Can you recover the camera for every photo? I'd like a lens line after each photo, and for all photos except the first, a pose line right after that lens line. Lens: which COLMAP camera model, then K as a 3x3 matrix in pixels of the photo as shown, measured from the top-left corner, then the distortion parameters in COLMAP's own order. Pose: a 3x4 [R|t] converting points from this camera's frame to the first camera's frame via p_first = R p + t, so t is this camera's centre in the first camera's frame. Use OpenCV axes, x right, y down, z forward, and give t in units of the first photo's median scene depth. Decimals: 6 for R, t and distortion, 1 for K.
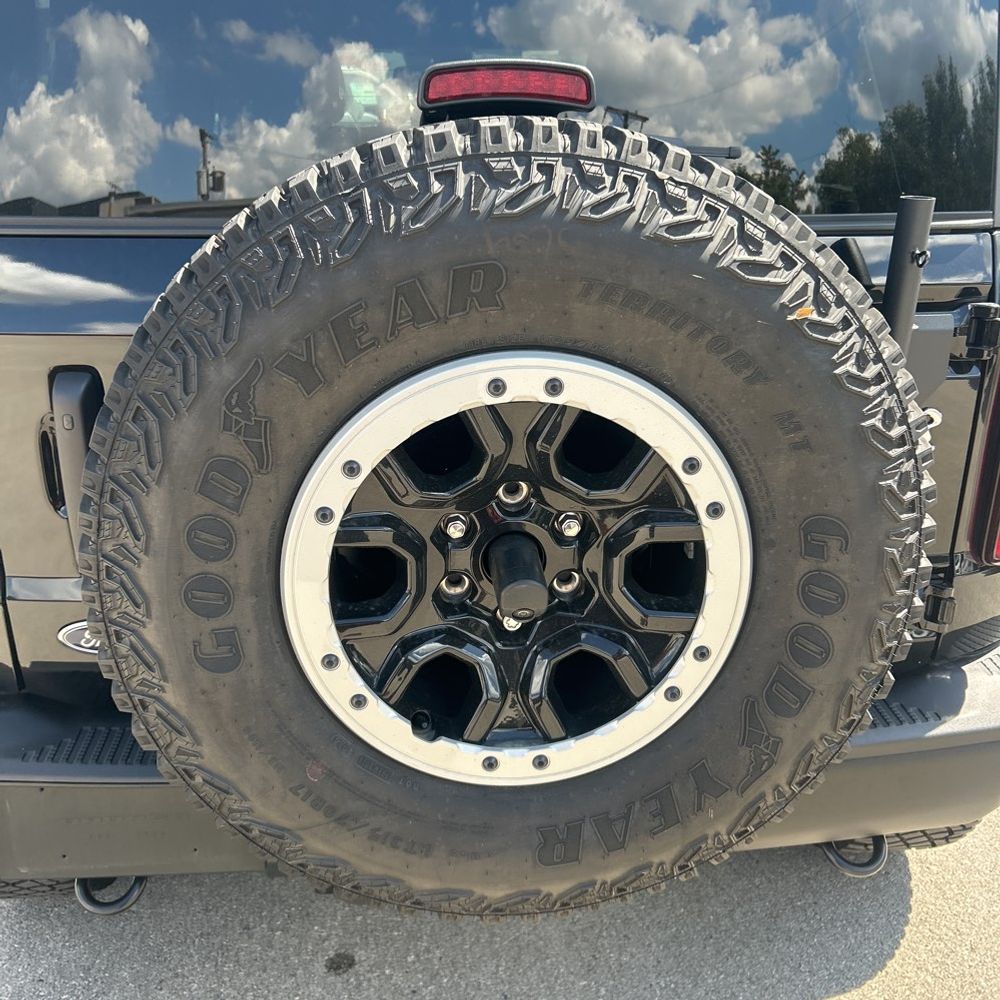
lens RADIAL K [[975.2, 0, 500.0], [0, 975.2, 500.0], [0, 0, 1]] dist [0.016631, 0.002966]
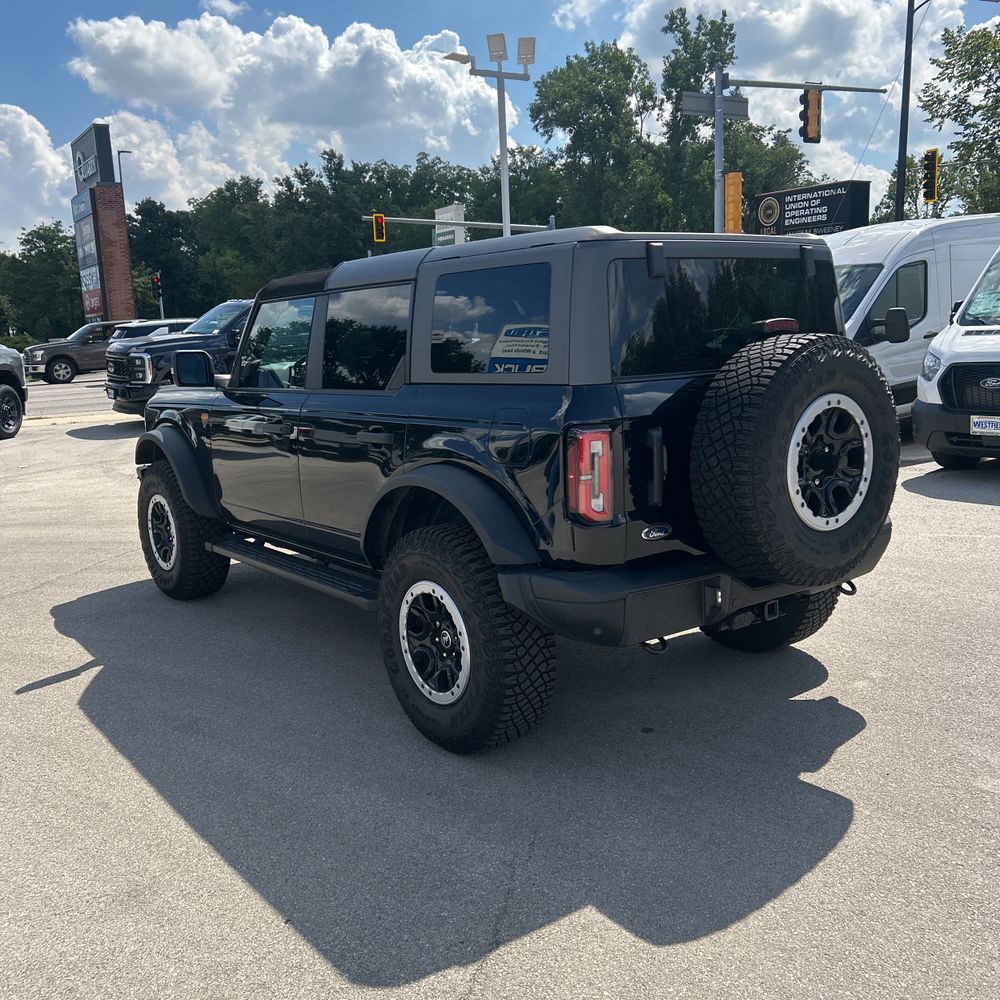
lens RADIAL K [[975.2, 0, 500.0], [0, 975.2, 500.0], [0, 0, 1]] dist [0.016631, 0.002966]
pose [[0.843480, -0.126640, 0.522019, -2.837232], [0.229355, 0.963681, -0.136807, 0.426050], [-0.485735, 0.235121, 0.841891, -1.323767]]
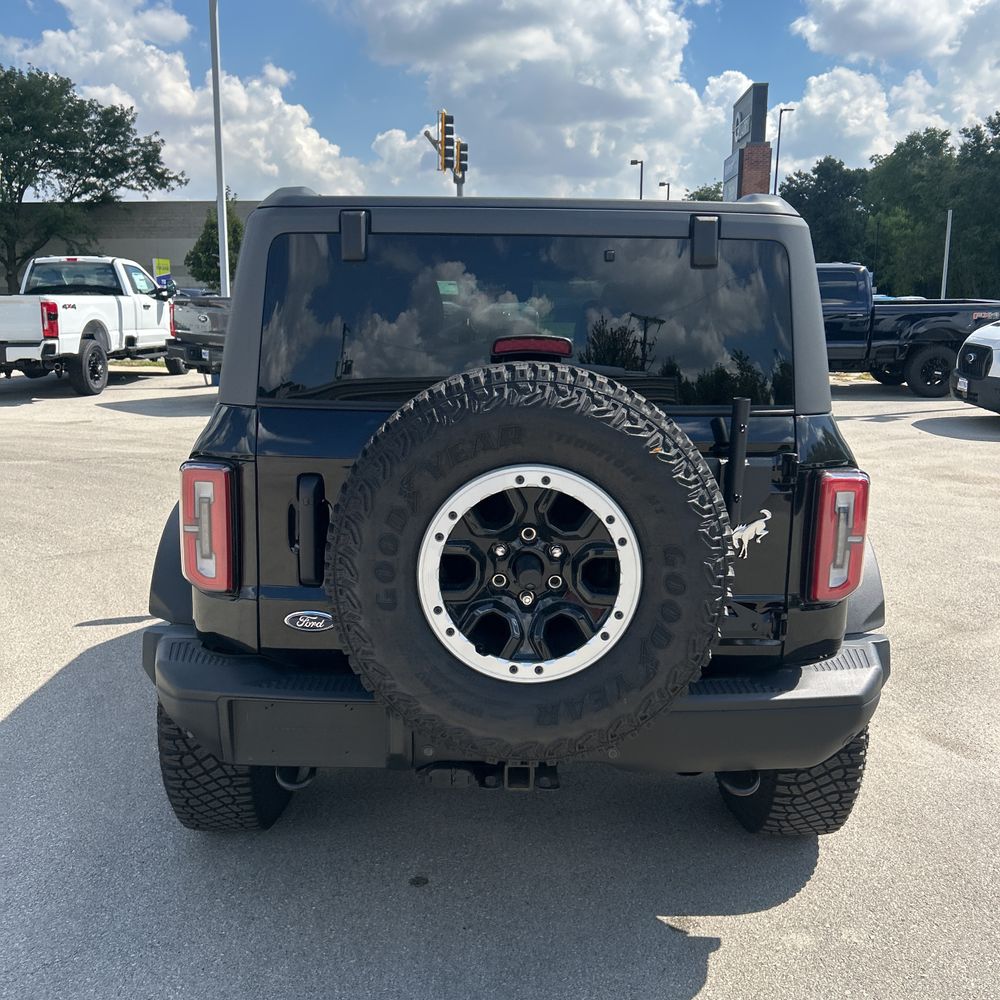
lens RADIAL K [[990.4, 0, 510.6], [0, 990.4, 501.8], [0, 0, 1]] dist [0.048065, -0.059978]
pose [[0.997837, 0.025170, -0.060719, 0.107485], [-0.034865, 0.985792, -0.164315, 0.287892], [0.055721, 0.166077, 0.984537, -1.149667]]
